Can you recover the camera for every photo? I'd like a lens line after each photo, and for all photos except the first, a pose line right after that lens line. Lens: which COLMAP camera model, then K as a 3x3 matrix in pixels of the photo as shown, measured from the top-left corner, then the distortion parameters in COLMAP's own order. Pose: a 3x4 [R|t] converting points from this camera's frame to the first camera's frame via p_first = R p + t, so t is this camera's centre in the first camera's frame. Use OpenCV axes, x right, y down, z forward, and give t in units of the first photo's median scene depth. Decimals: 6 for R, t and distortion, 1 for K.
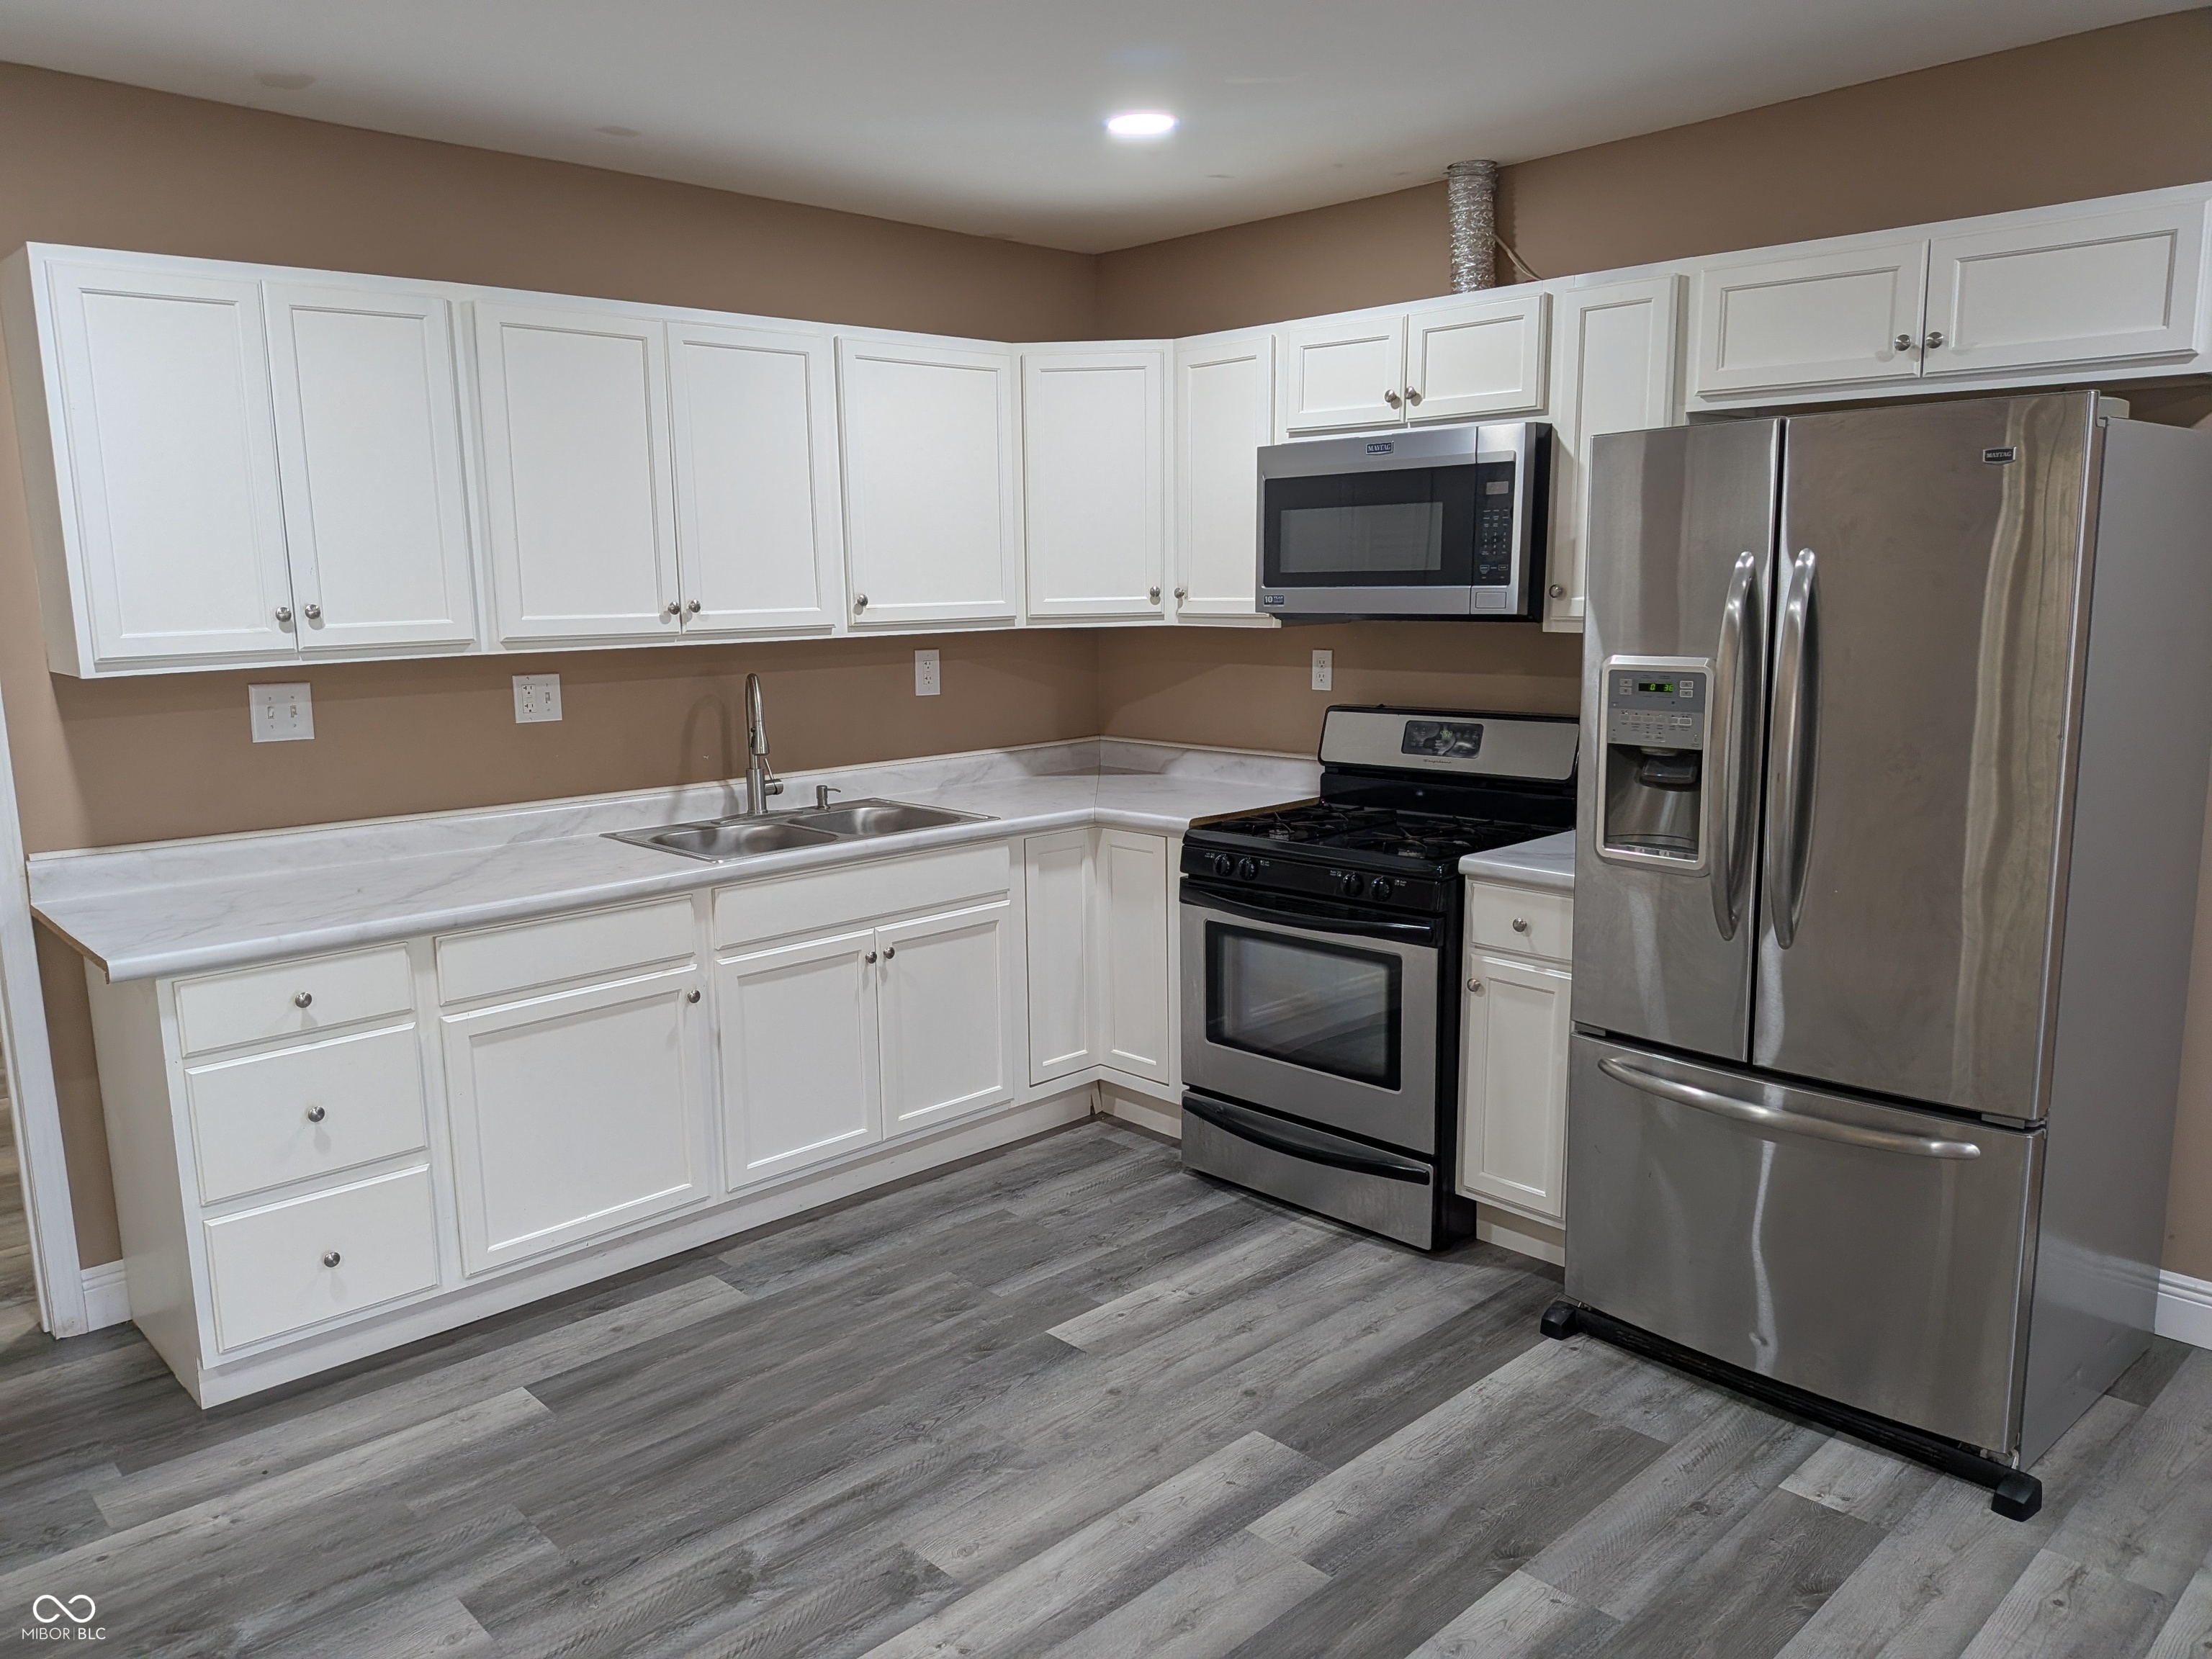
lens RADIAL K [[1641.3, 0, 1122.9], [0, 1641.3, 831.4], [0, 0, 1]] dist [0.042165, -0.064057]
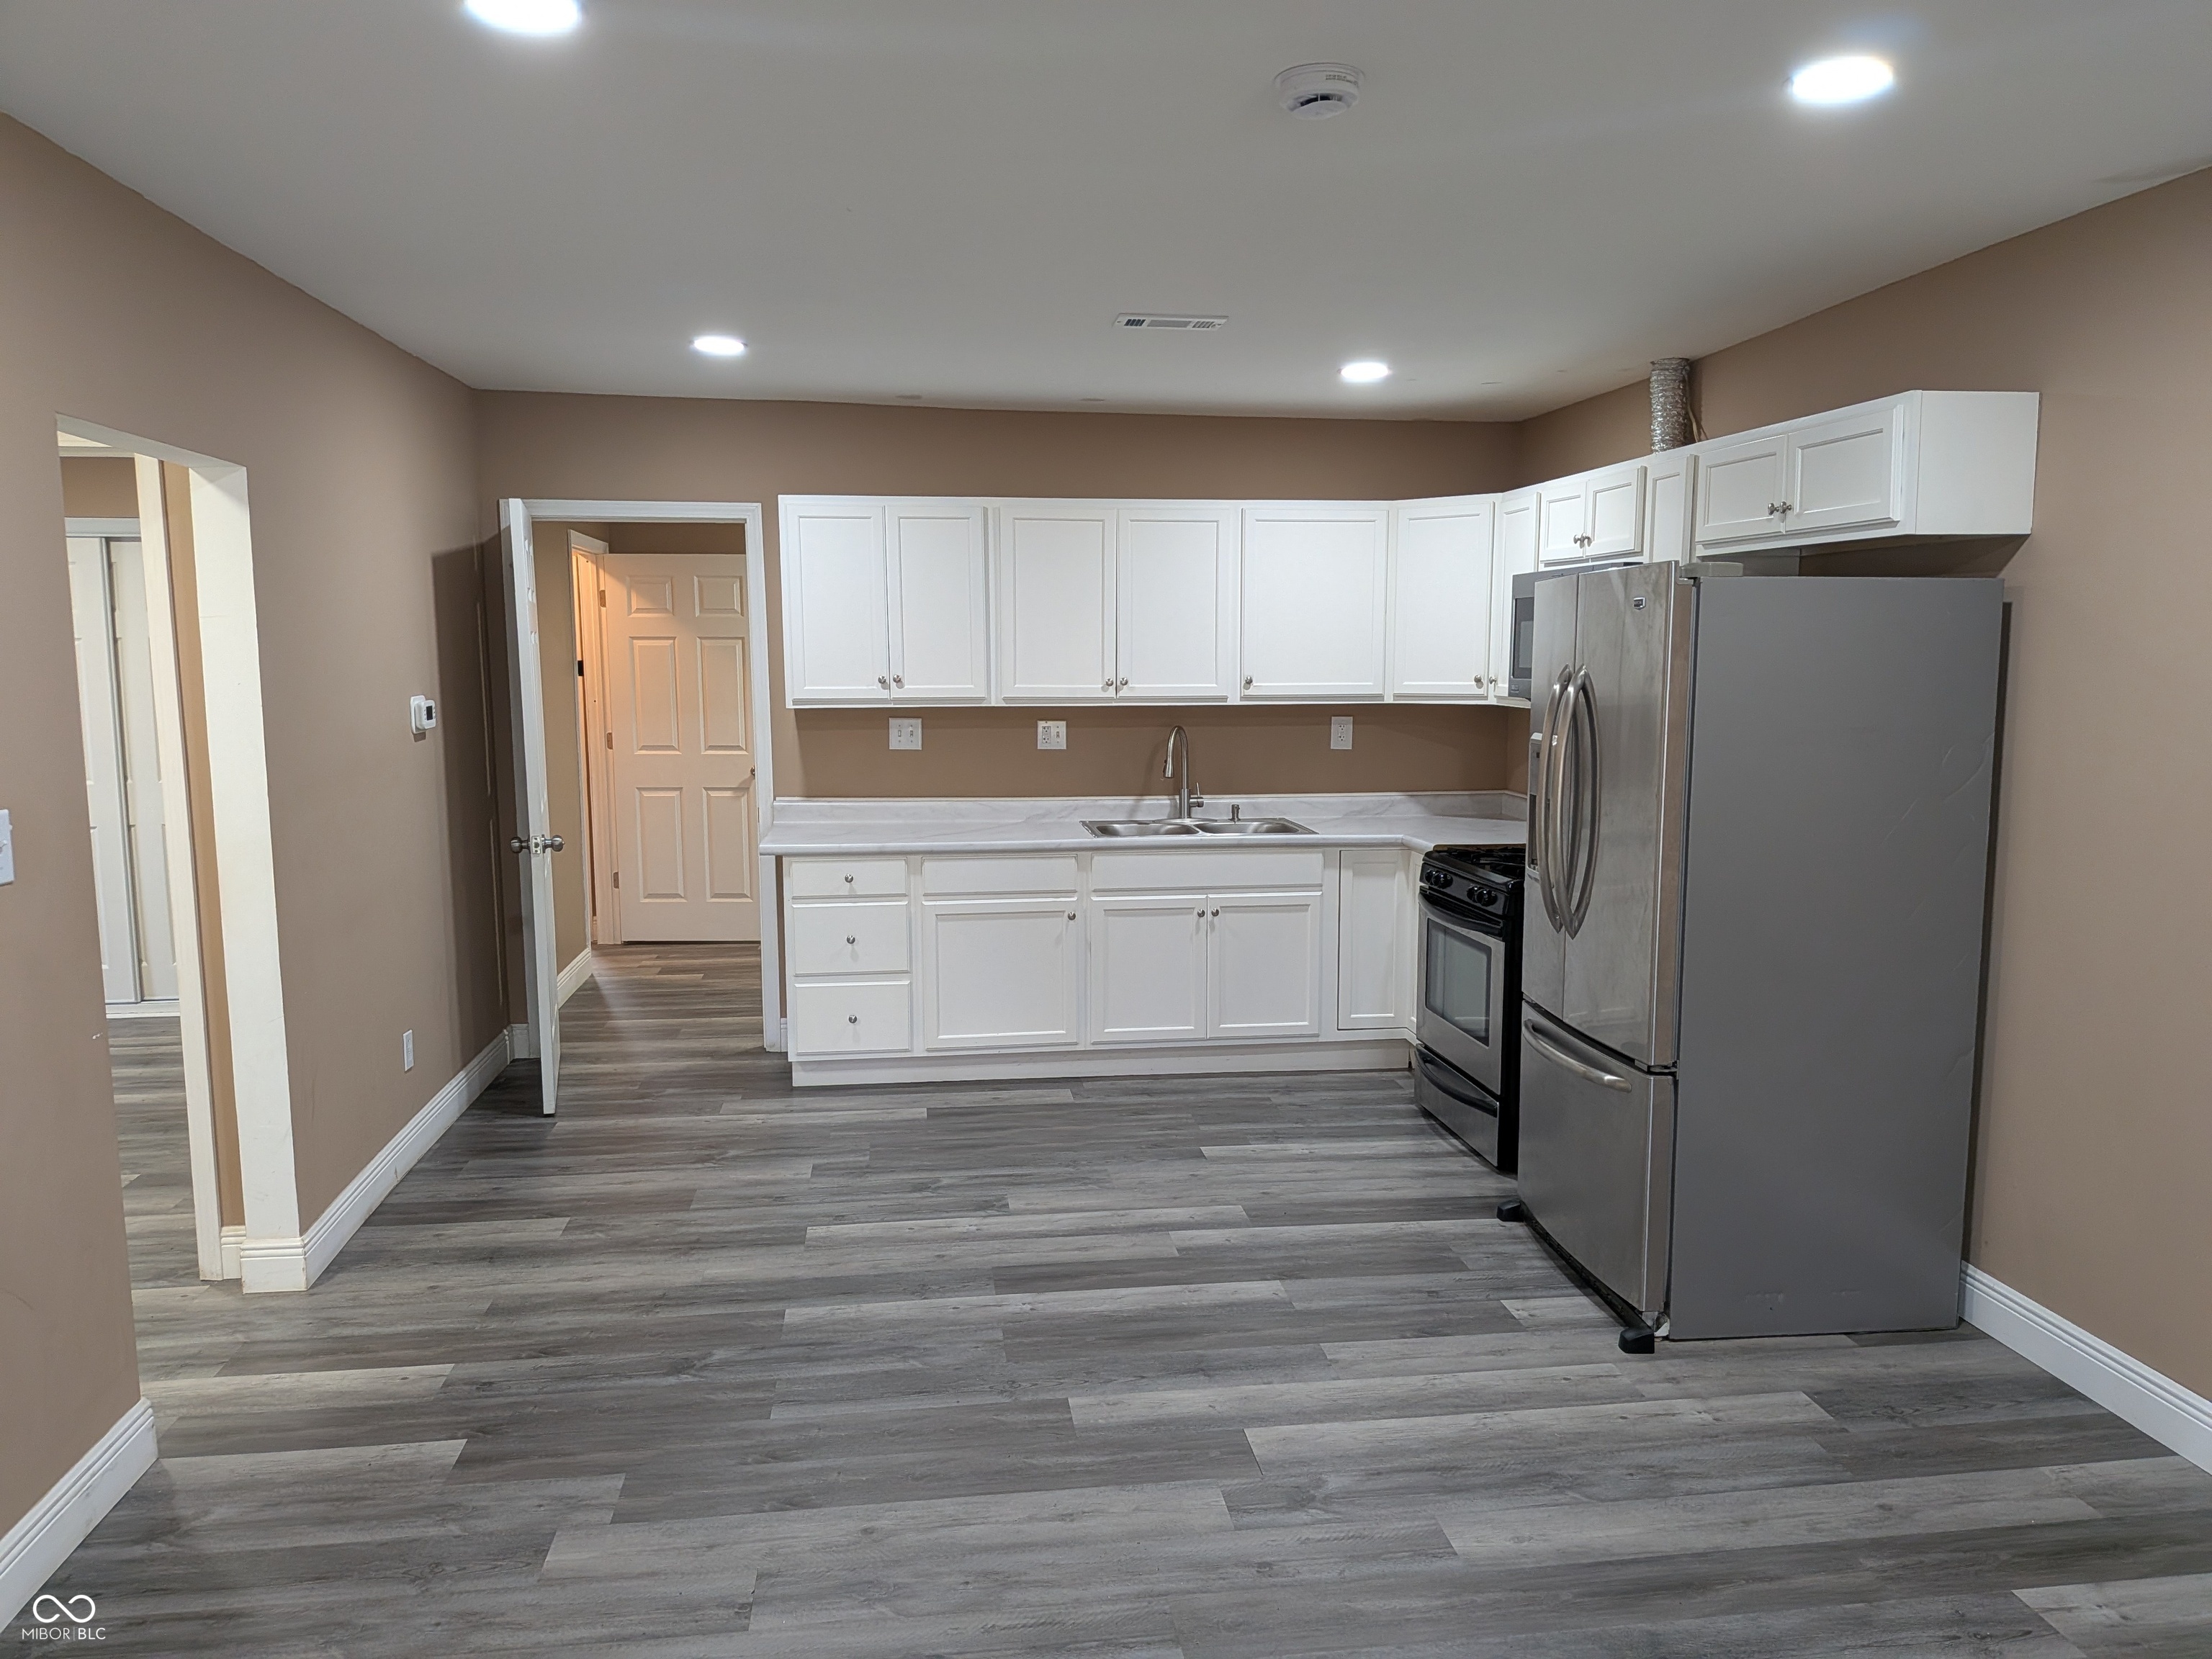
lens RADIAL K [[1641.3, 0, 1103.4], [0, 1641.3, 830.1], [0, 0, 1]] dist [0.042165, -0.064057]
pose [[0.806050, 0.080664, -0.586325, 0.730732], [-0.106493, 0.994267, -0.009615, 0.027215], [0.582188, 0.070189, 0.810019, -0.324030]]
